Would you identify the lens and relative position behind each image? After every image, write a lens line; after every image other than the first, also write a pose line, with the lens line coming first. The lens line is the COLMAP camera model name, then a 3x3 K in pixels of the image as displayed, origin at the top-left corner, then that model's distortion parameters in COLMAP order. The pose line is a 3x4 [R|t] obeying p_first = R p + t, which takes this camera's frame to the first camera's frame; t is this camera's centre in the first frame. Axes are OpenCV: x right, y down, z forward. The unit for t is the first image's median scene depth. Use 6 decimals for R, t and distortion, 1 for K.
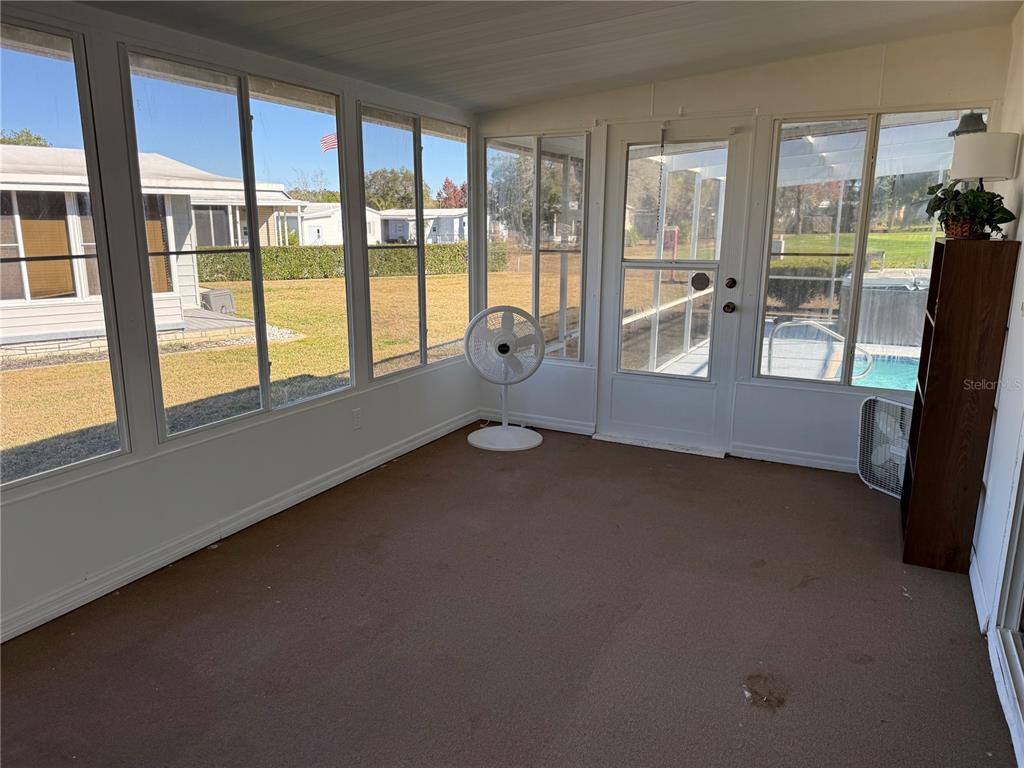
lens RADIAL K [[724.5, 0, 512.0], [0, 724.5, 384.0], [0, 0, 1]] dist [-0.006293, -0.005348]
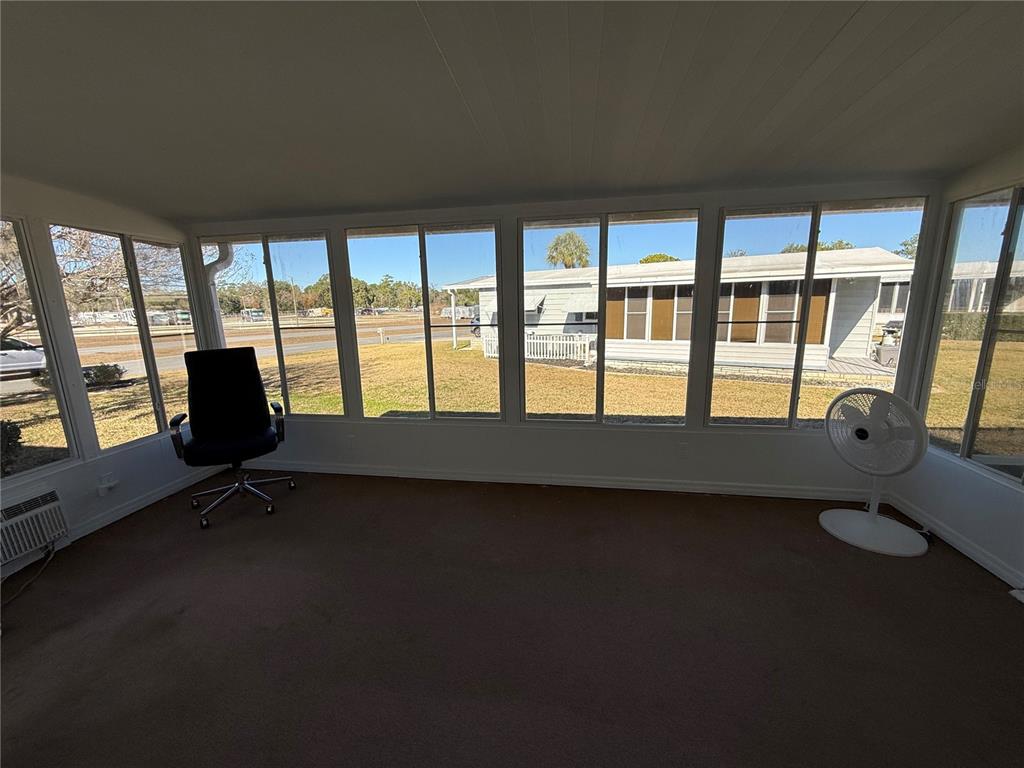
lens RADIAL K [[407.0, 0, 512.0], [0, 407.0, 384.0], [0, 0, 1]] dist [0.001791, 0.000186]
pose [[0.306532, 0.173492, -0.935916, 0.229357], [-0.182028, 0.975787, 0.121265, -0.065290], [0.934293, 0.133191, 0.330691, 0.278994]]
